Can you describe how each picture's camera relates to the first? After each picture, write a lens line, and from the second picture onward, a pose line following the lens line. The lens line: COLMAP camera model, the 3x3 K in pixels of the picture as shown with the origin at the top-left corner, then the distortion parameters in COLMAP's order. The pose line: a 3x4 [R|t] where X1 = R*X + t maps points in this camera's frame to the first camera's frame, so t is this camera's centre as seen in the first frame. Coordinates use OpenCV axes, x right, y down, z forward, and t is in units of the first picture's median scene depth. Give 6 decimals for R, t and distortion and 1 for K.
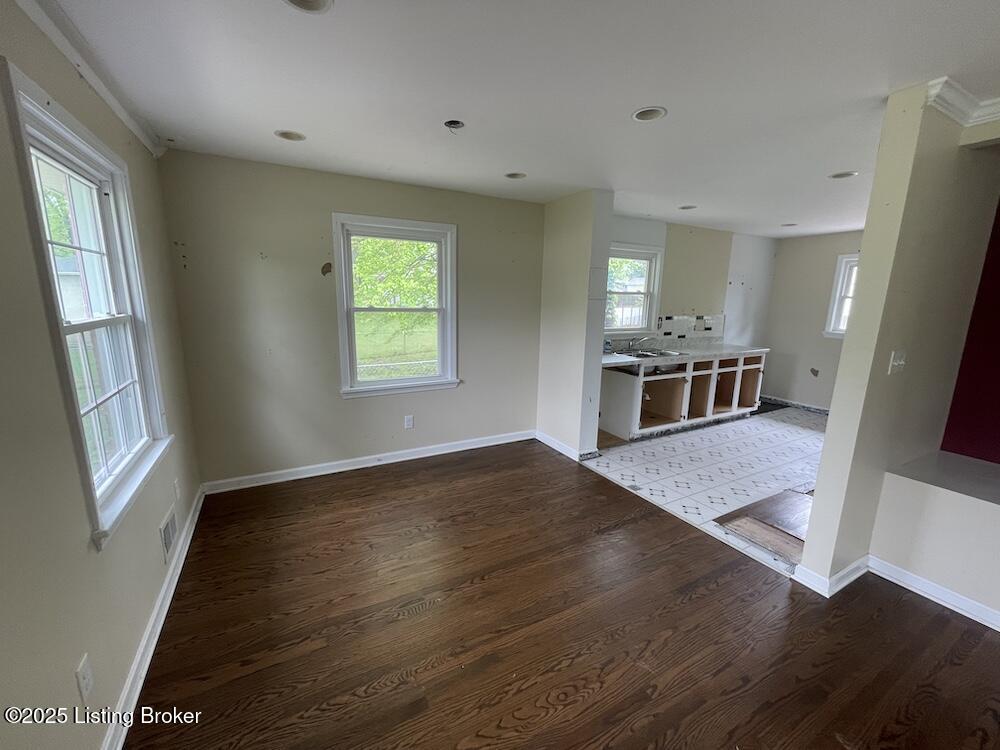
lens RADIAL K [[401.0, 0, 492.4], [0, 401.0, 373.3], [0, 0, 1]] dist [-0.008018, 0.001362]
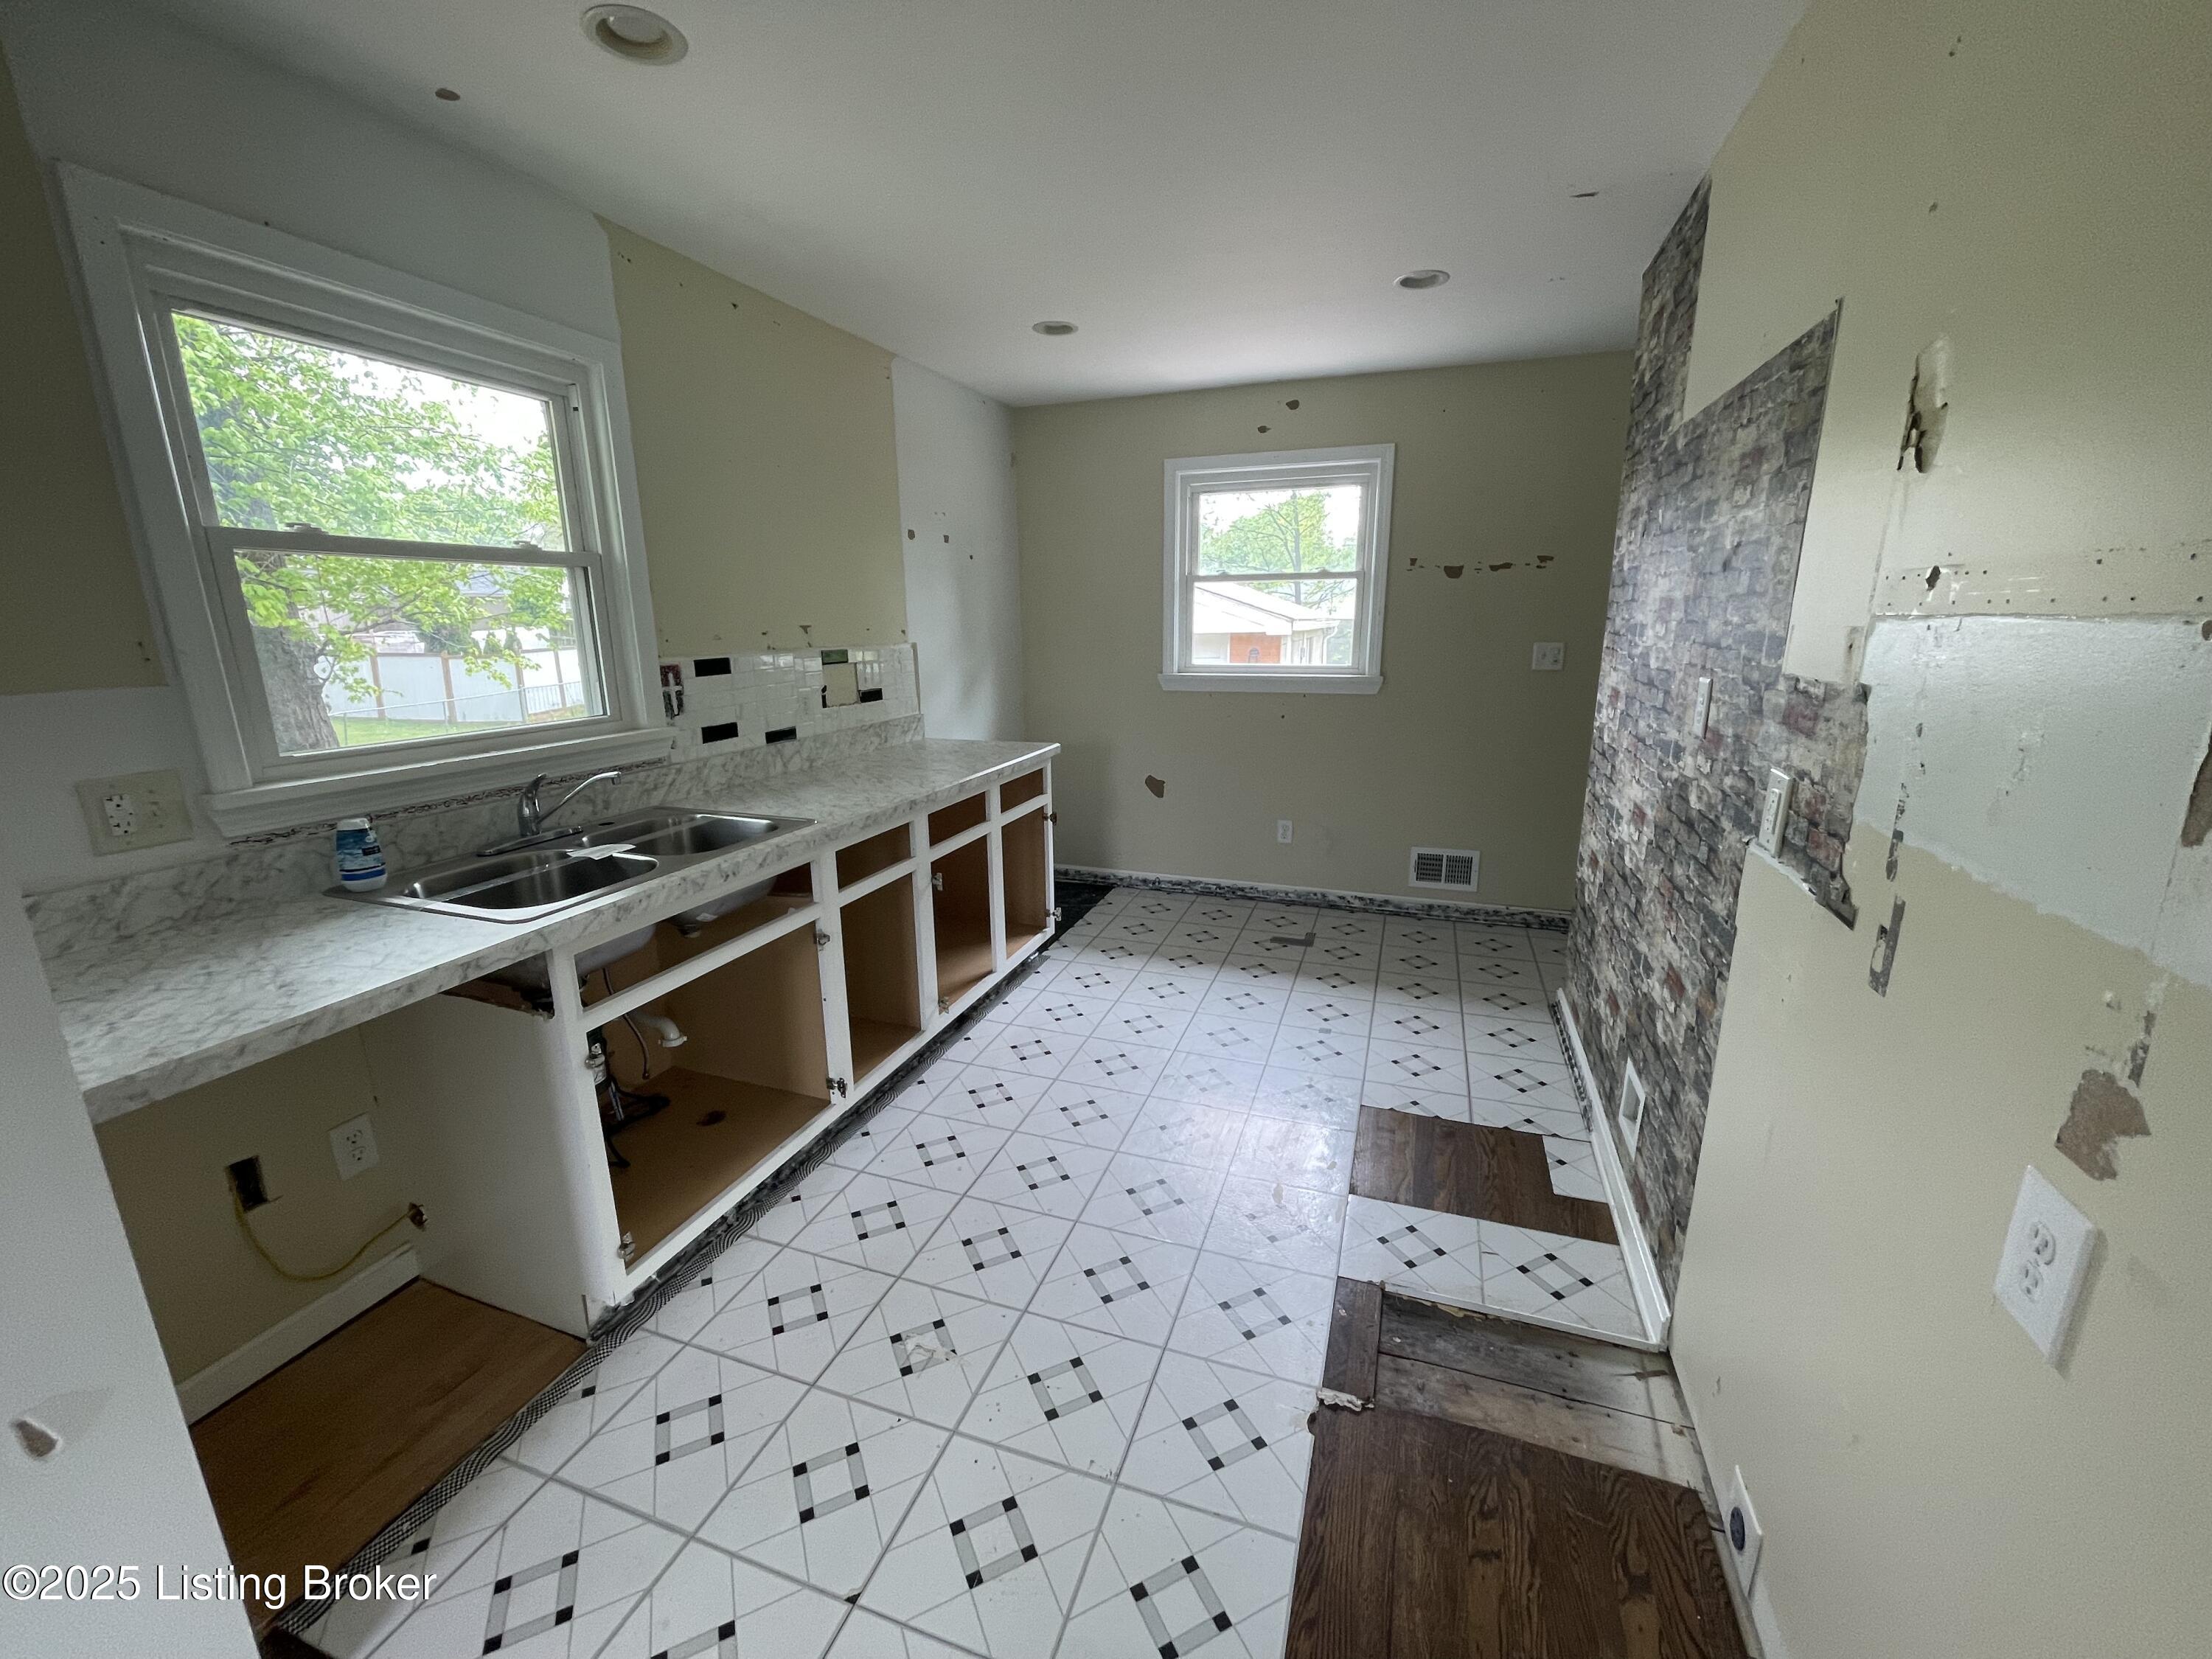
lens RADIAL K [[887.0, 0, 1106.3], [0, 887.0, 826.6], [0, 0, 1]] dist [-0.008018, 0.001362]
pose [[0.736297, -0.183092, 0.651417, 0.253221], [0.153498, 0.982794, 0.102732, -0.062413], [-0.659018, 0.024350, 0.751733, 0.451230]]
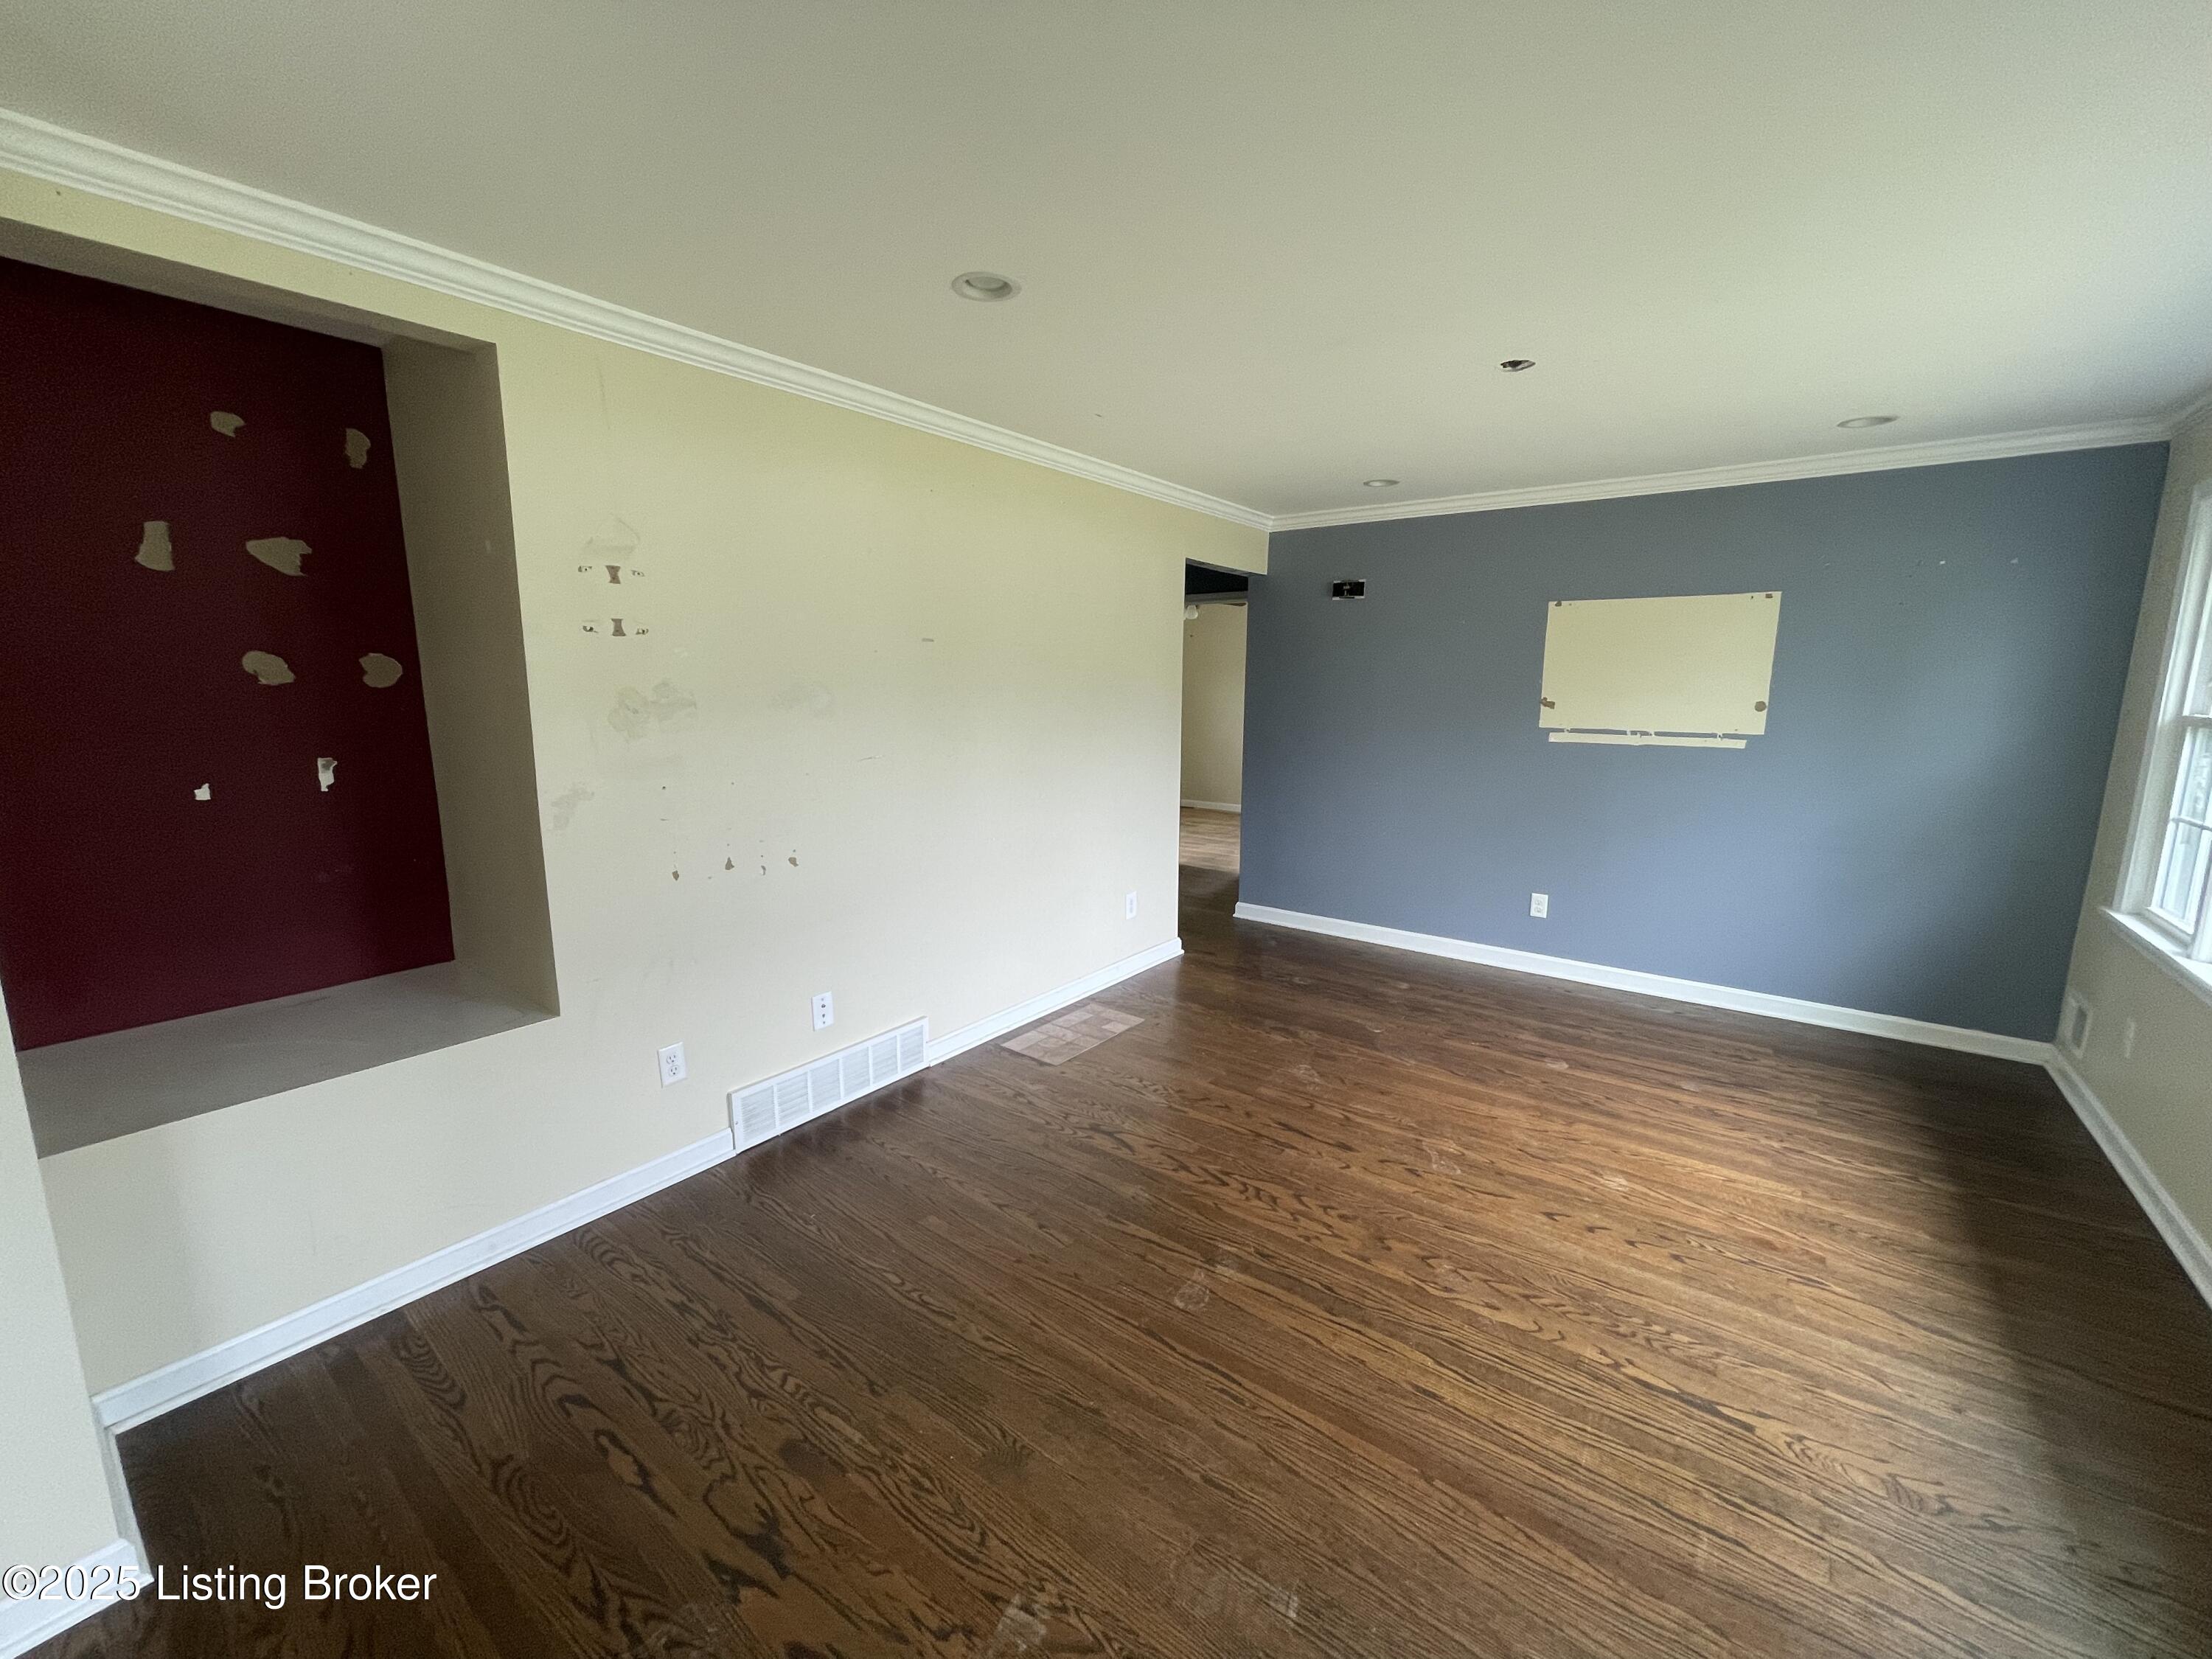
lens RADIAL K [[887.0, 0, 1104.6], [0, 887.0, 813.9], [0, 0, 1]] dist [-0.008018, 0.001362]
pose [[-0.422753, -0.175410, 0.889107, -0.073196], [0.157050, 0.952064, 0.262505, -0.497837], [-0.892533, 0.250608, -0.374940, 2.024350]]
